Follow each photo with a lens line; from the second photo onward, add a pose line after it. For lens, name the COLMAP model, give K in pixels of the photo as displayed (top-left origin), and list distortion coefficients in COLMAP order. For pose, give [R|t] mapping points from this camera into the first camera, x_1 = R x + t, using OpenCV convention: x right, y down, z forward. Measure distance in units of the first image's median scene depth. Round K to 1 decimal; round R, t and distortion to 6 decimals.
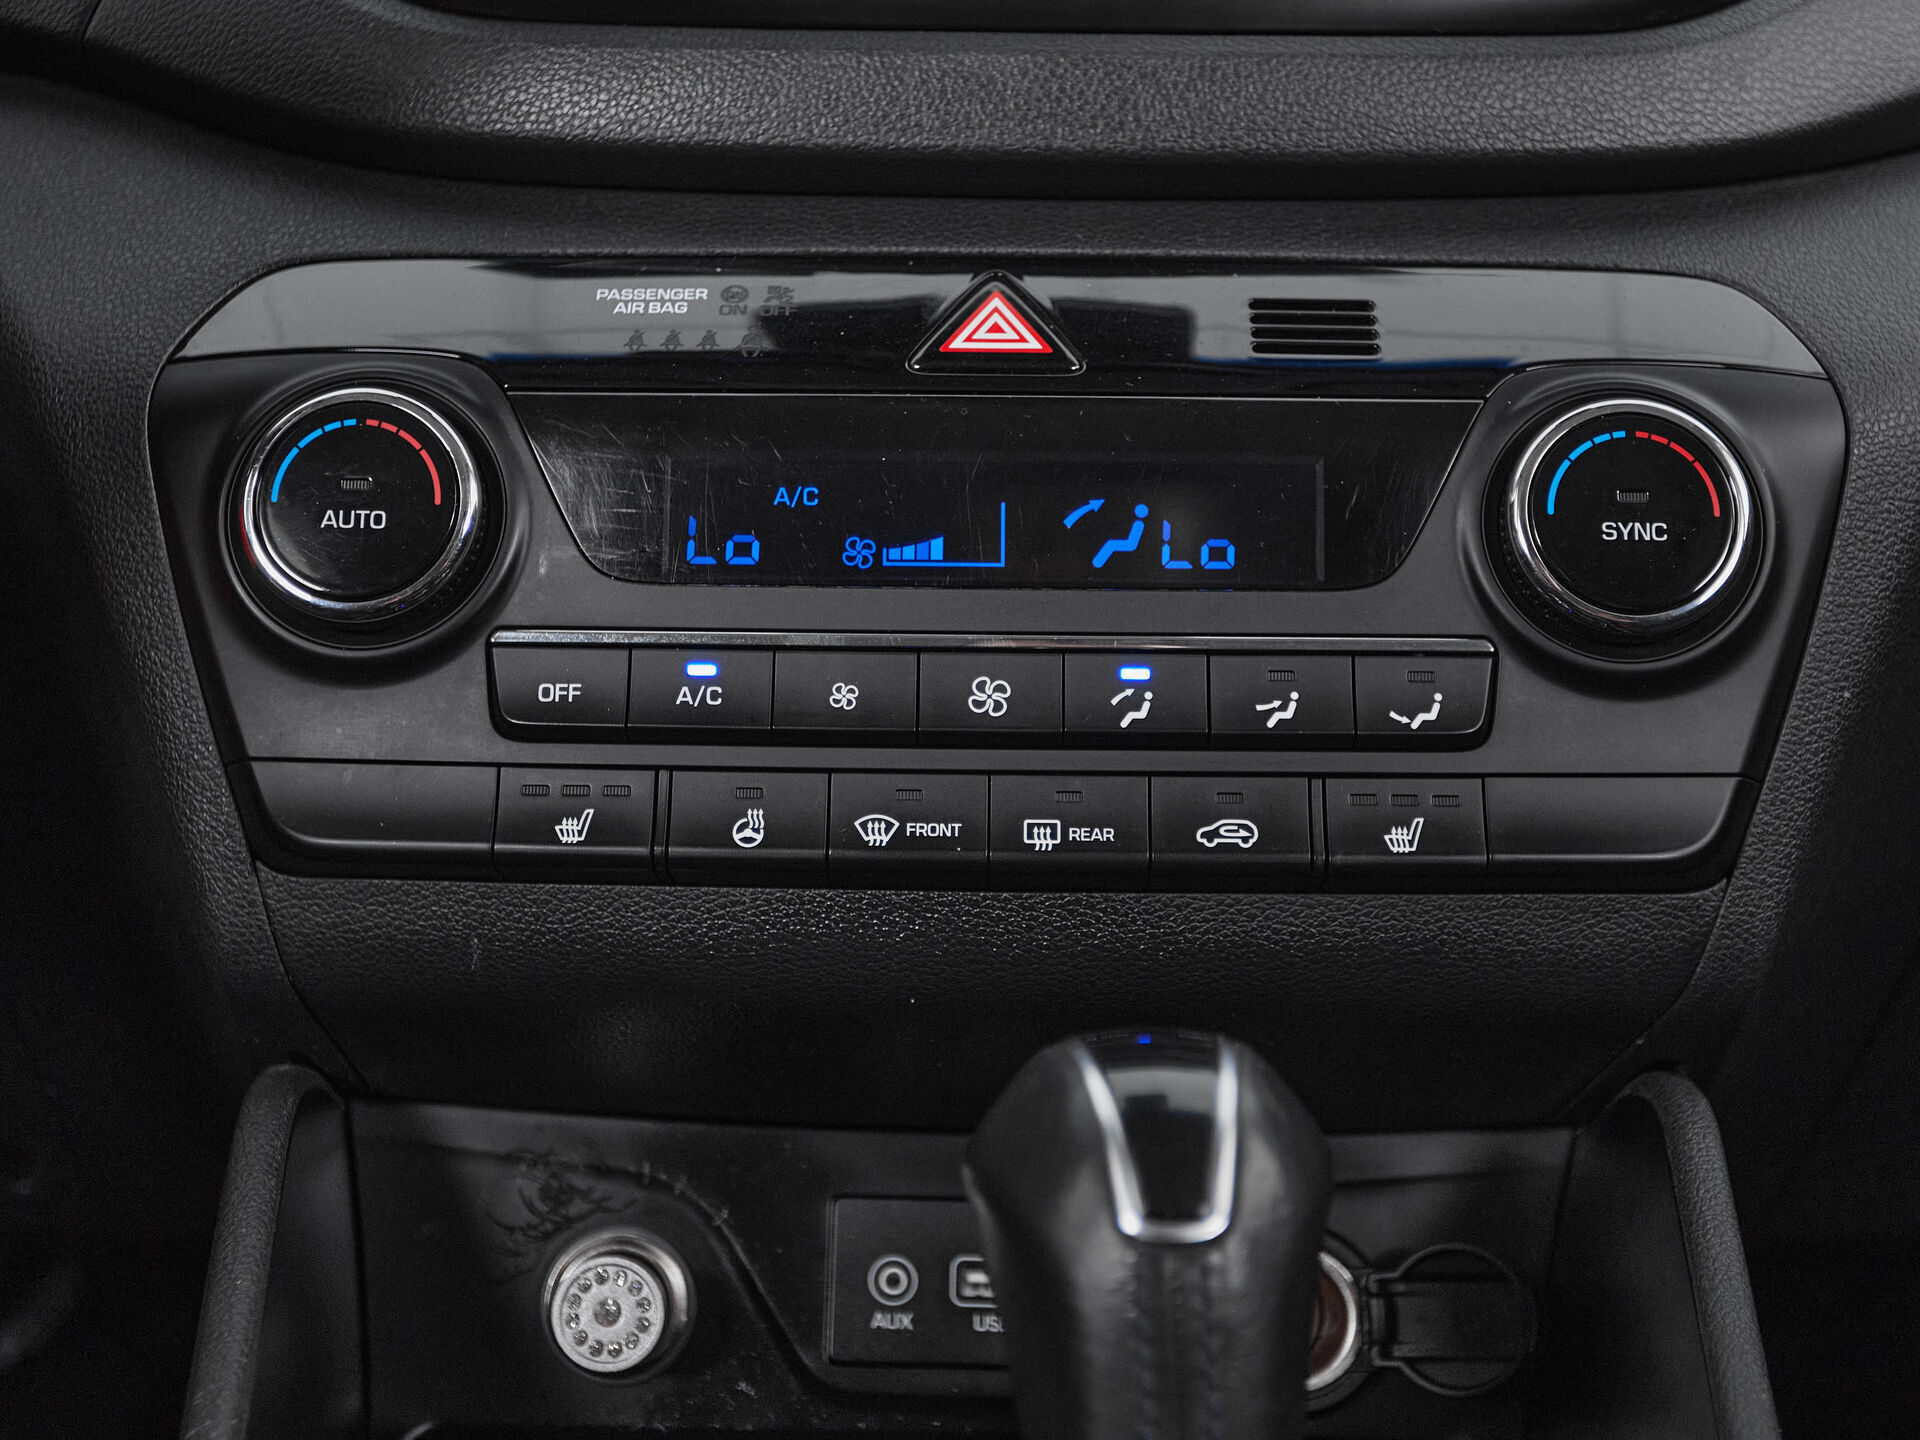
lens RADIAL K [[2574.9, 0, 942.1], [0, 2574.9, 718.0], [0, 0, 1]] dist [0.026765, 0.000000]
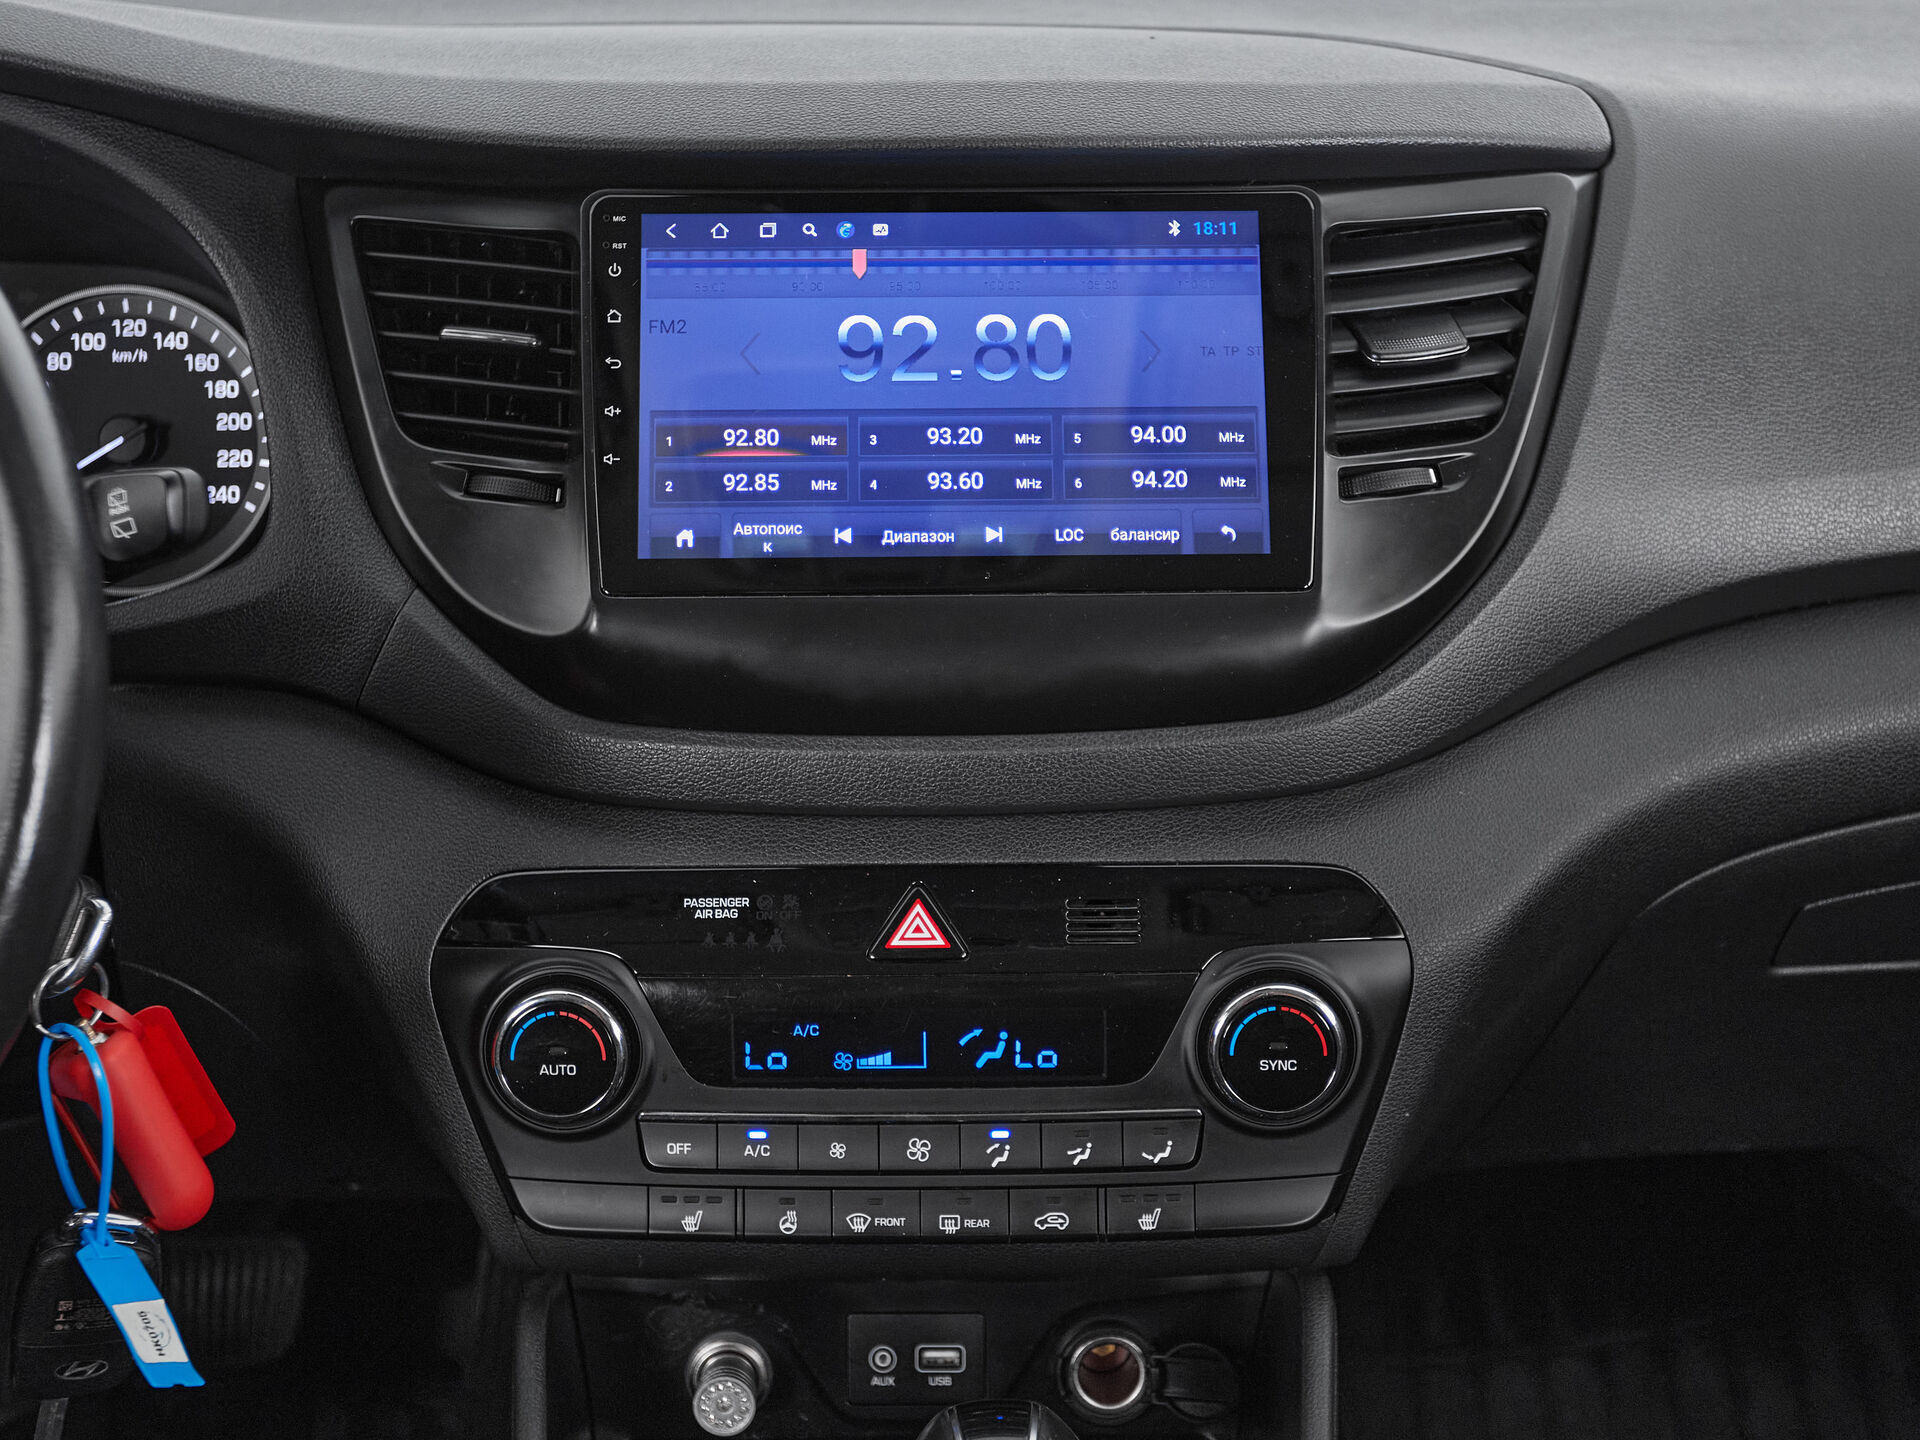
lens RADIAL K [[2574.9, 0, 950.7], [0, 2574.9, 706.8], [0, 0, 1]] dist [0.026765, 0.000000]
pose [[0.999539, -0.023679, -0.018989, 0.081697], [0.028534, 0.946357, 0.321859, -0.873484], [0.010349, -0.322253, 0.946597, -0.595583]]
